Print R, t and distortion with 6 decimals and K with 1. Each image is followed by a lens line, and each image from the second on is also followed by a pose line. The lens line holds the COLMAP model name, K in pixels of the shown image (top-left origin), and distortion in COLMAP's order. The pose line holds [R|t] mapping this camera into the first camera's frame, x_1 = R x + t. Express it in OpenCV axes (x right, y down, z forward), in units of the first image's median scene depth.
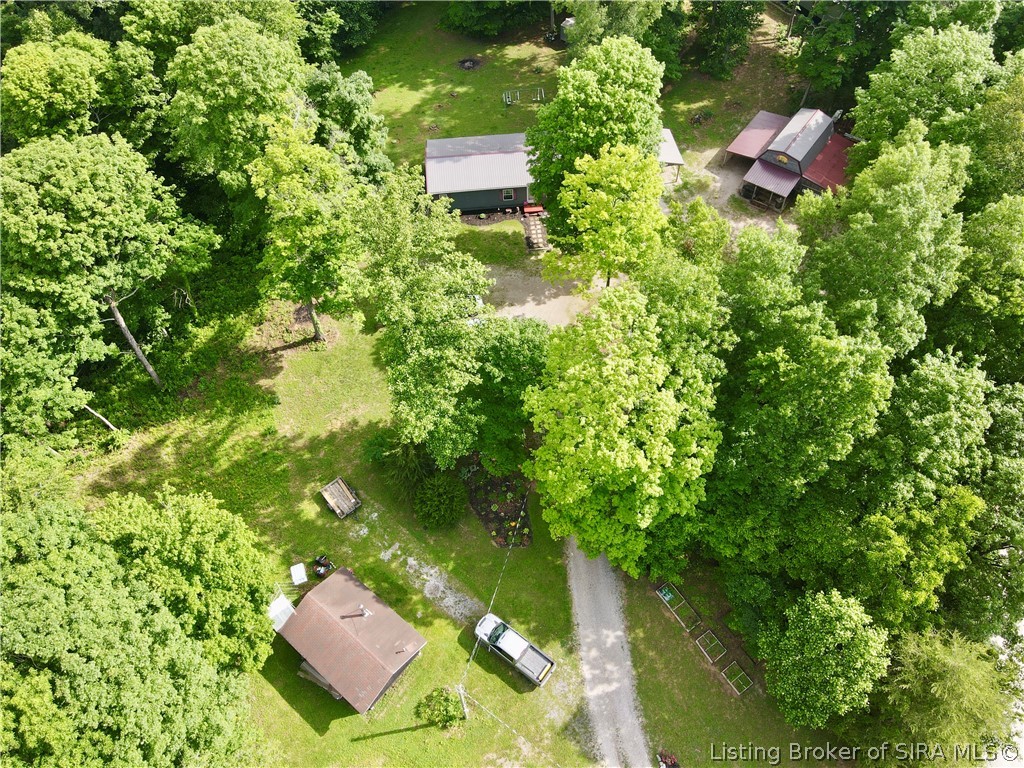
lens RADIAL K [[741.5, 0, 512.0], [0, 741.5, 384.0], [0, 0, 1]] dist [0.011723, -0.000302]
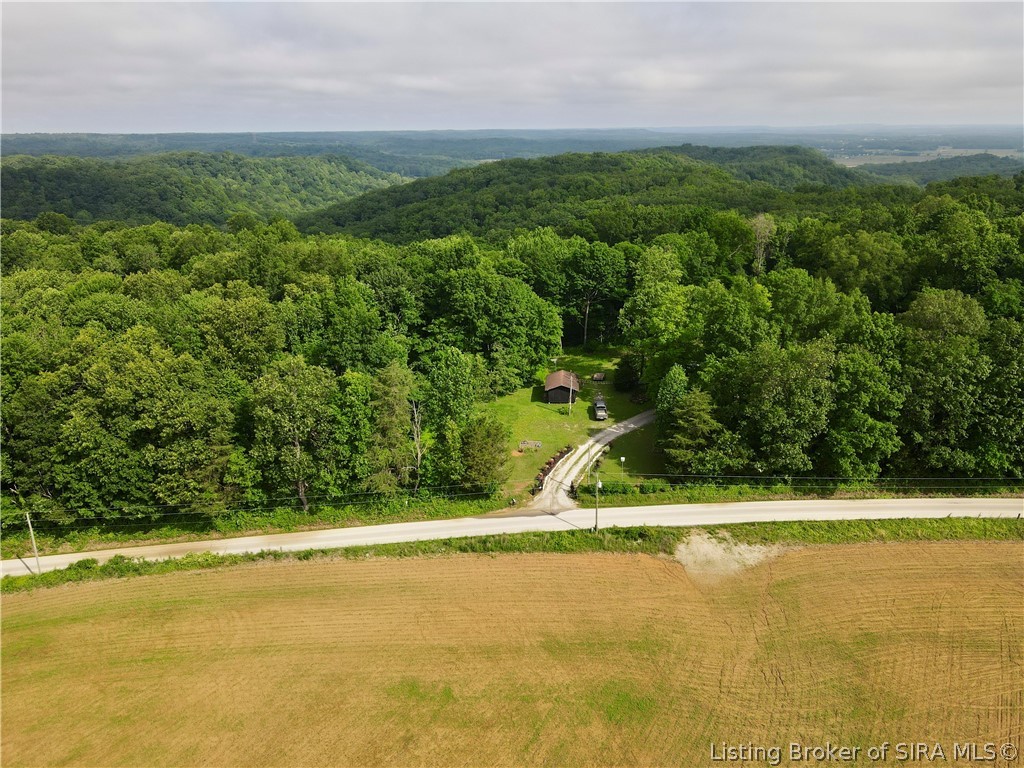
lens RADIAL K [[741.5, 0, 512.0], [0, 741.5, 384.0], [0, 0, 1]] dist [0.011723, -0.000302]
pose [[0.577962, 0.286125, -0.764259, 1.654261], [-0.672150, 0.698006, -0.246985, 1.076516], [0.462789, 0.656445, 0.595740, -0.648041]]
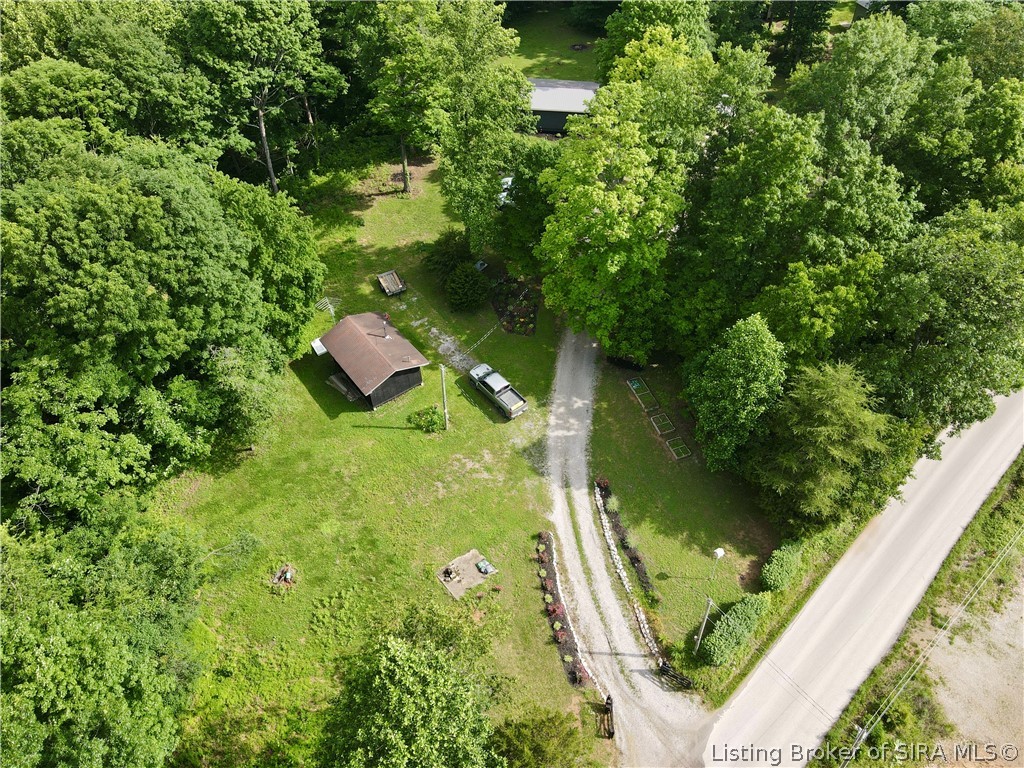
lens RADIAL K [[741.5, 0, 512.0], [0, 741.5, 384.0], [0, 0, 1]] dist [0.011723, -0.000302]
pose [[0.972202, 0.176001, -0.154423, 0.205244], [-0.197925, 0.970108, -0.140415, 0.498121], [0.125094, 0.167076, 0.977976, -0.174519]]
